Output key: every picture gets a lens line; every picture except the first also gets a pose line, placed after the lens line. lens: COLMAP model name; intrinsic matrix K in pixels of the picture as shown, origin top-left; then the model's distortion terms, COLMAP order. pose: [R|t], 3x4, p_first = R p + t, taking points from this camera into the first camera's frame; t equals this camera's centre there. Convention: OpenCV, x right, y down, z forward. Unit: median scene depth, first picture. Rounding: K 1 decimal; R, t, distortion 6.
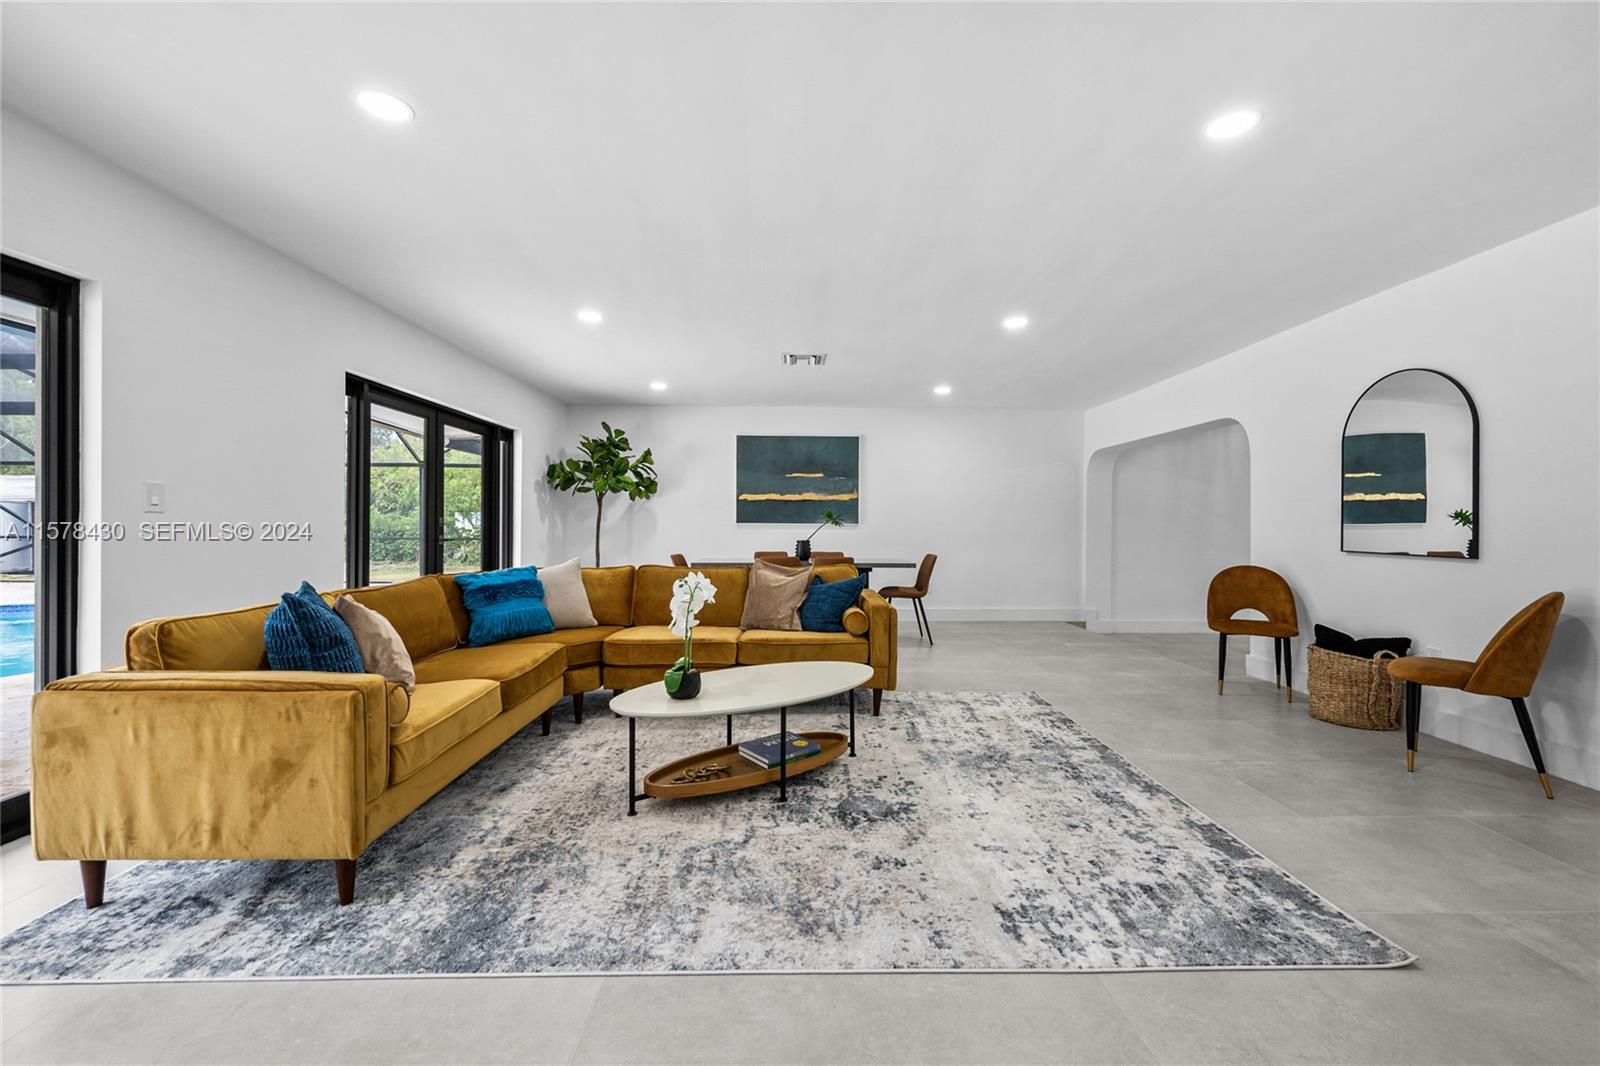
lens RADIAL K [[633.1, 0, 804.2], [0, 633.1, 528.8], [0, 0, 1]] dist [-0.001110, 0.000038]
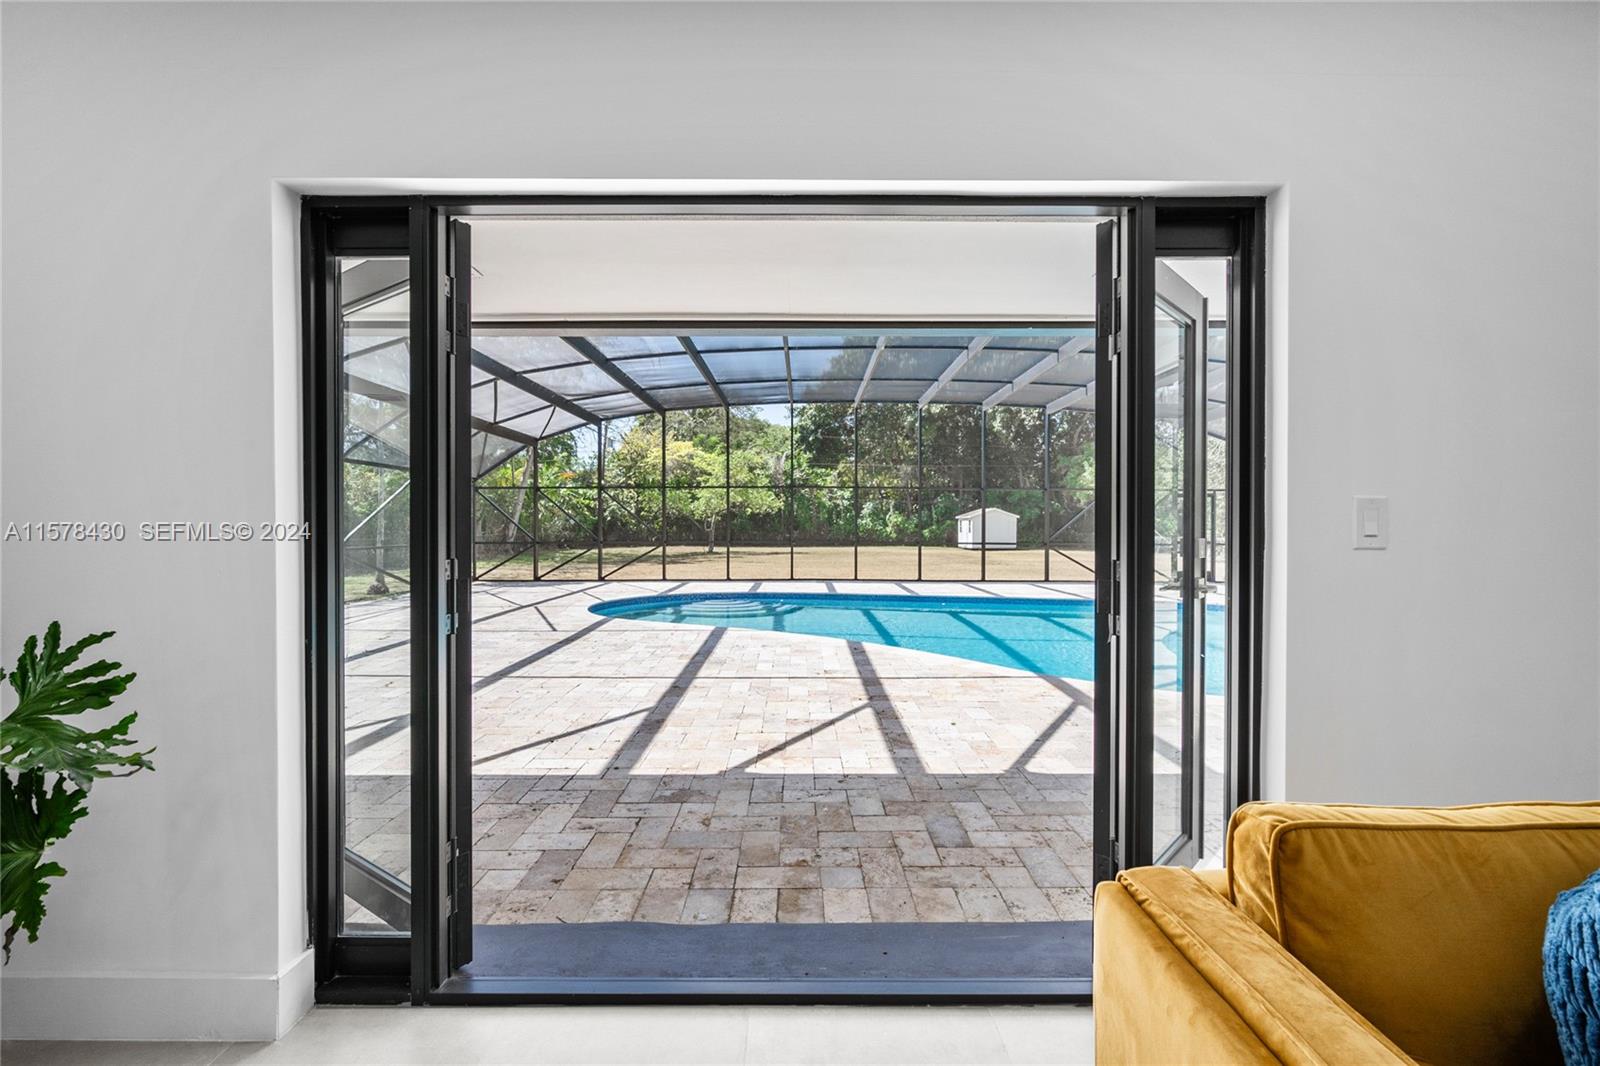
lens RADIAL K [[697.2, 0, 798.0], [0, 697.2, 528.7], [0, 0, 1]] dist [-0.002681, -0.000237]
pose [[-0.033443, -0.005060, -0.999428, -0.511569], [0.003462, 0.999981, -0.005179, -0.057522], [0.999435, -0.003634, -0.033425, 0.670845]]
